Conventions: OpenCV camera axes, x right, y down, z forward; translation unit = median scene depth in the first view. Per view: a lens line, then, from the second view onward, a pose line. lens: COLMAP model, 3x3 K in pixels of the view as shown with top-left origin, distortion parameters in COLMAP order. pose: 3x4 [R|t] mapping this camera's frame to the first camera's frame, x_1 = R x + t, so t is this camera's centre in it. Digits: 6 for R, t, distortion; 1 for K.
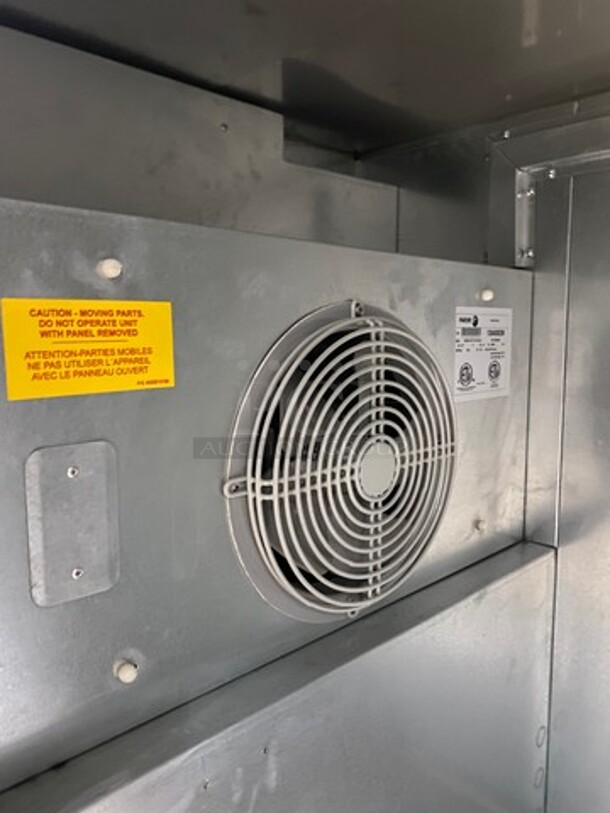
lens RADIAL K [[623.7, 0, 305.0], [0, 623.7, 406.5], [0, 0, 1]] dist [0.006210, 0.004189]
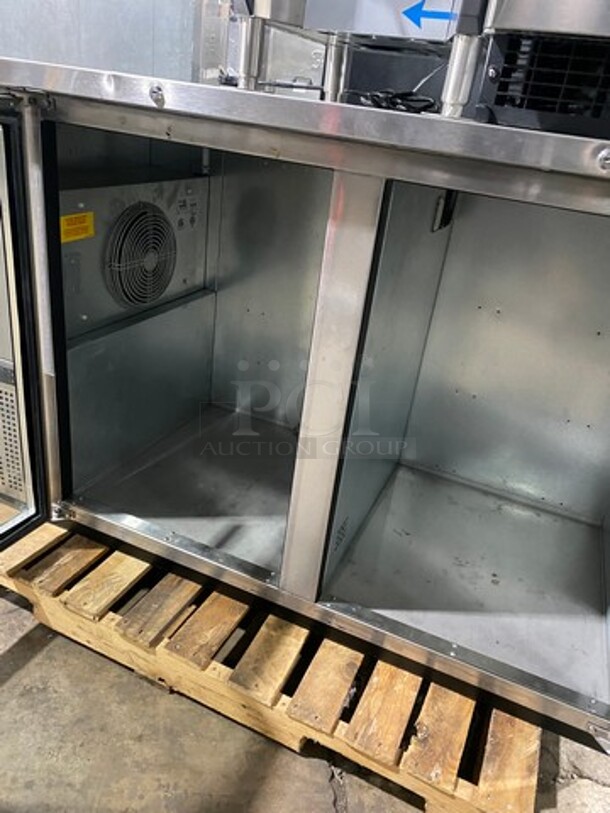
lens RADIAL K [[623.7, 0, 305.0], [0, 623.7, 406.5], [0, 0, 1]] dist [0.006210, 0.004189]
pose [[0.911515, -0.068348, 0.405548, -0.376709], [-0.079114, 0.938536, 0.335993, -0.246875], [-0.403586, -0.338347, 0.850082, -1.673344]]
